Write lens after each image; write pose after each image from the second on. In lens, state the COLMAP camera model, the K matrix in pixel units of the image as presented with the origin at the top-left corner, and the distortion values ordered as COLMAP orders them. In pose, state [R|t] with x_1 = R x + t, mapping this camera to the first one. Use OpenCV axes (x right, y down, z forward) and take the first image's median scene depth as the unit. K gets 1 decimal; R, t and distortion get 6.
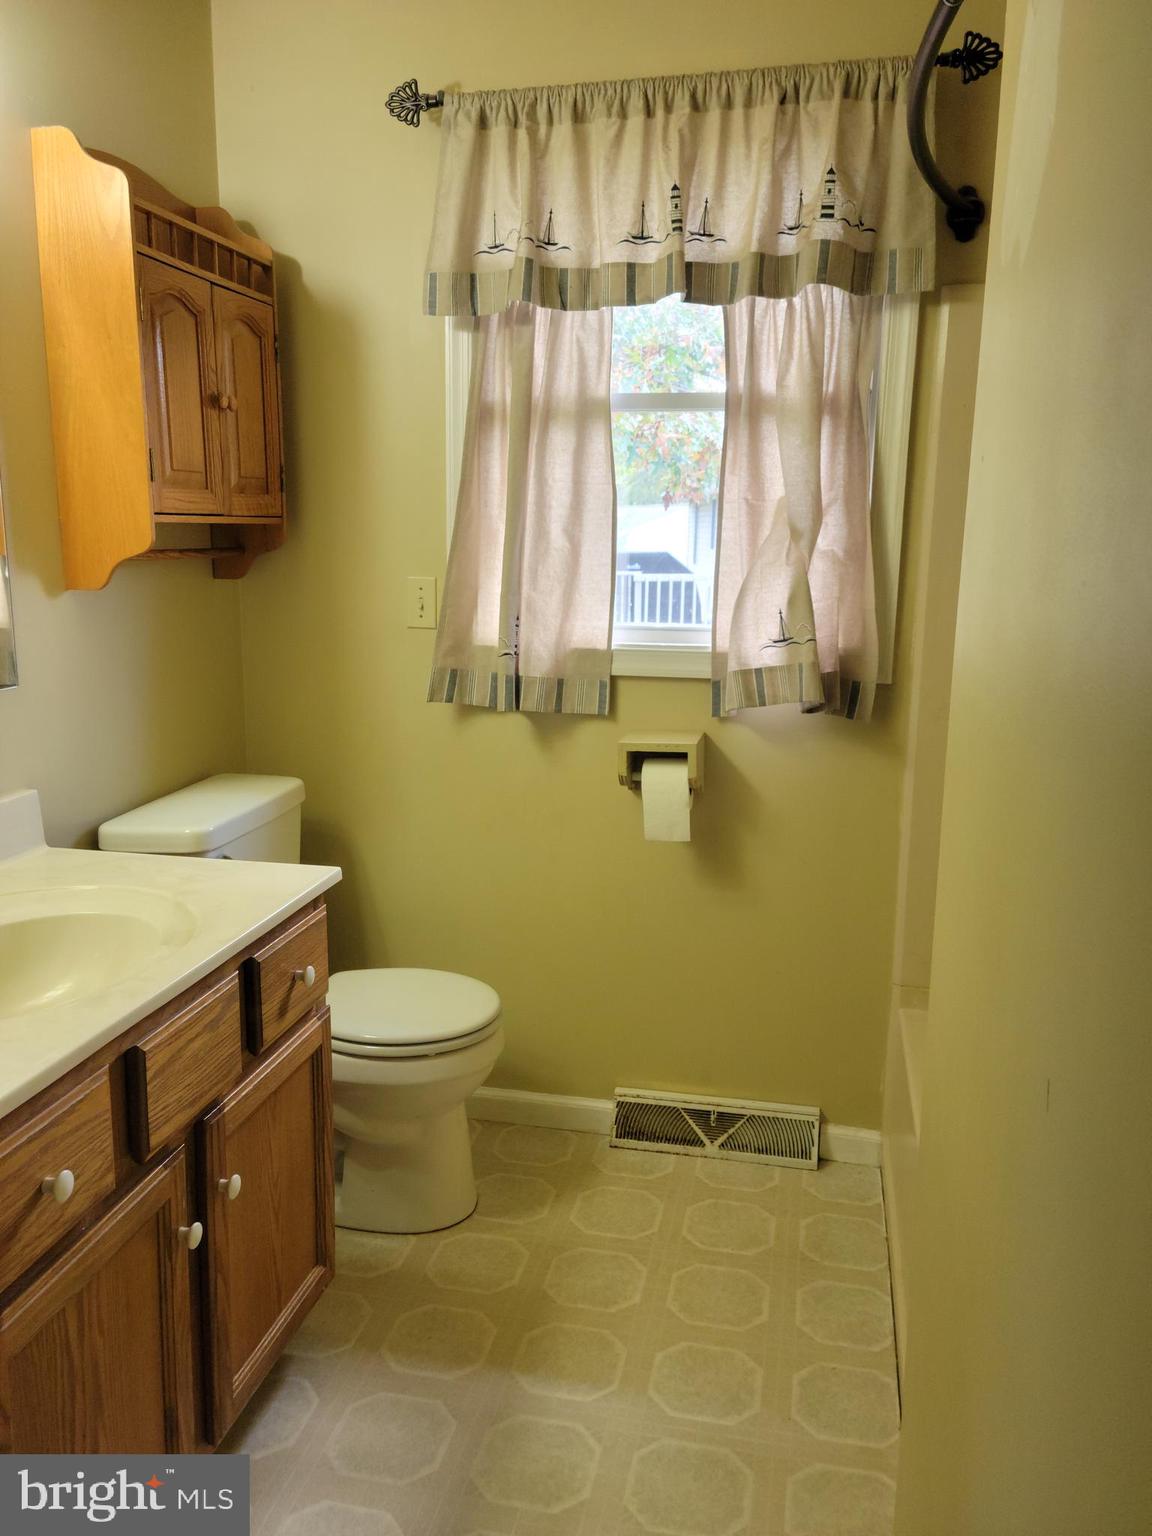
lens RADIAL K [[1217.9, 0, 576.0], [0, 1217.9, 768.0], [0, 0, 1]] dist [0.100879, -0.101468]
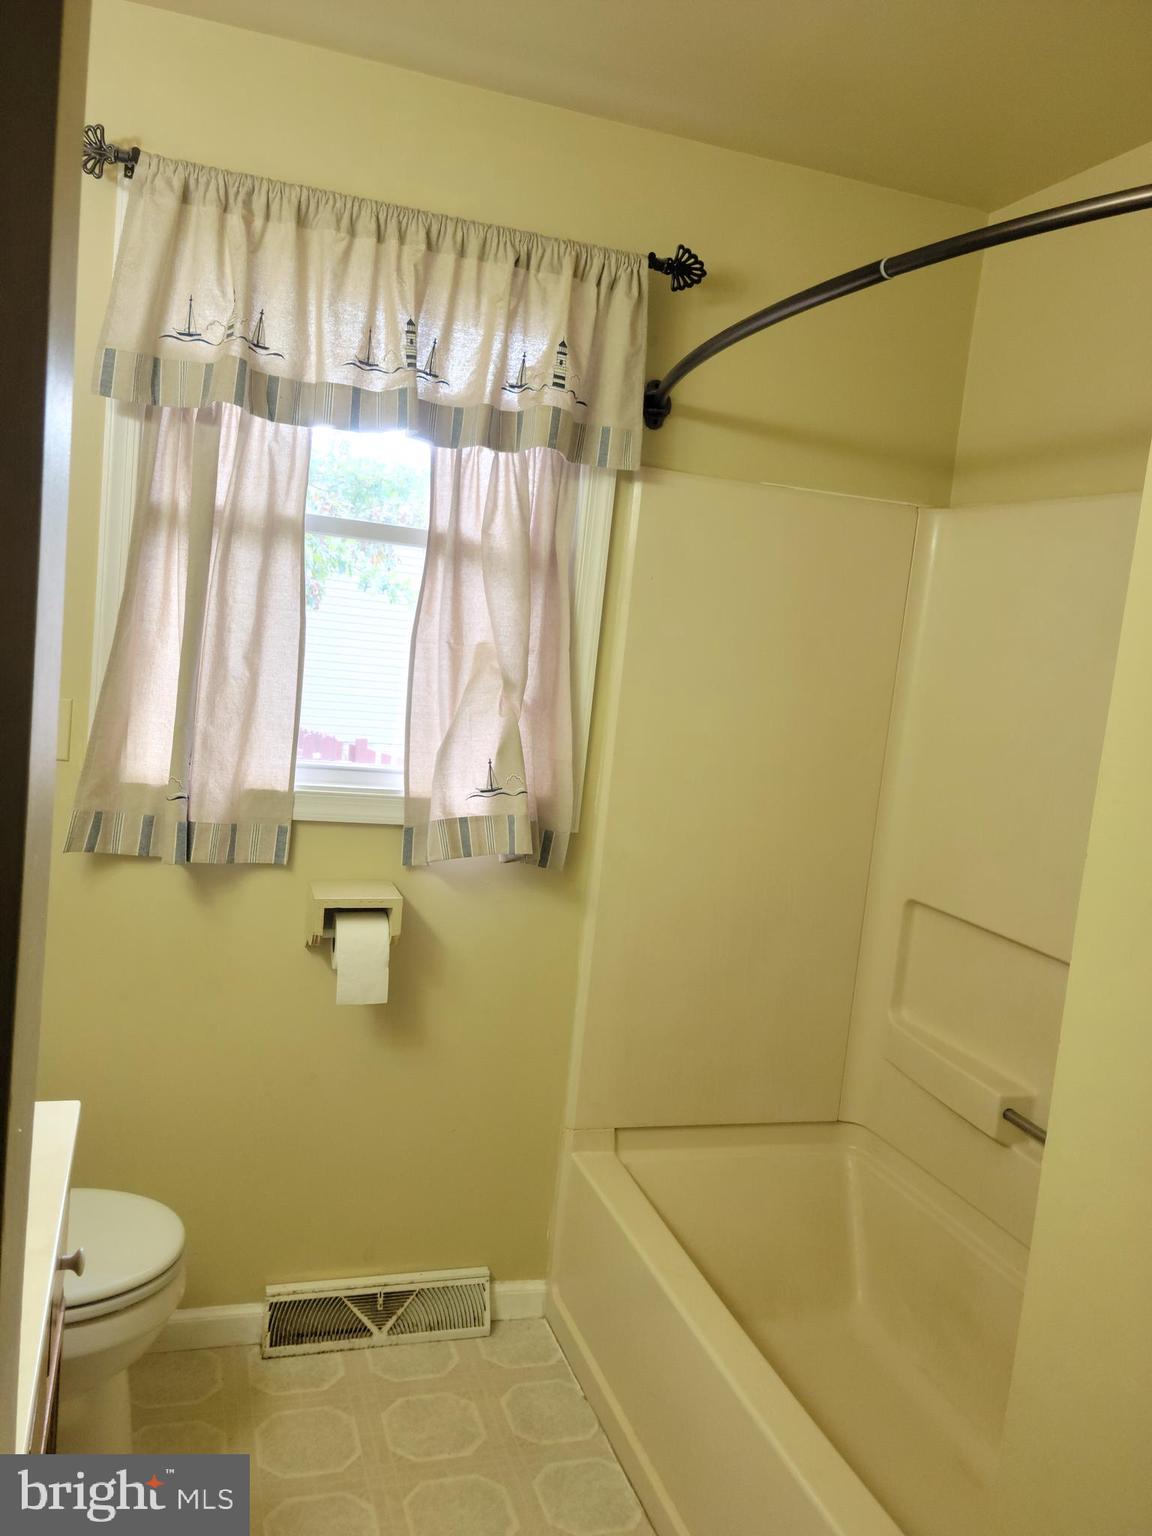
lens RADIAL K [[1217.9, 0, 576.0], [0, 1217.9, 768.0], [0, 0, 1]] dist [0.100879, -0.101468]
pose [[0.857625, 0.021302, 0.513833, -0.267878], [0.003194, 0.998902, -0.046742, -0.074929], [-0.514265, 0.041729, 0.856616, 0.125617]]
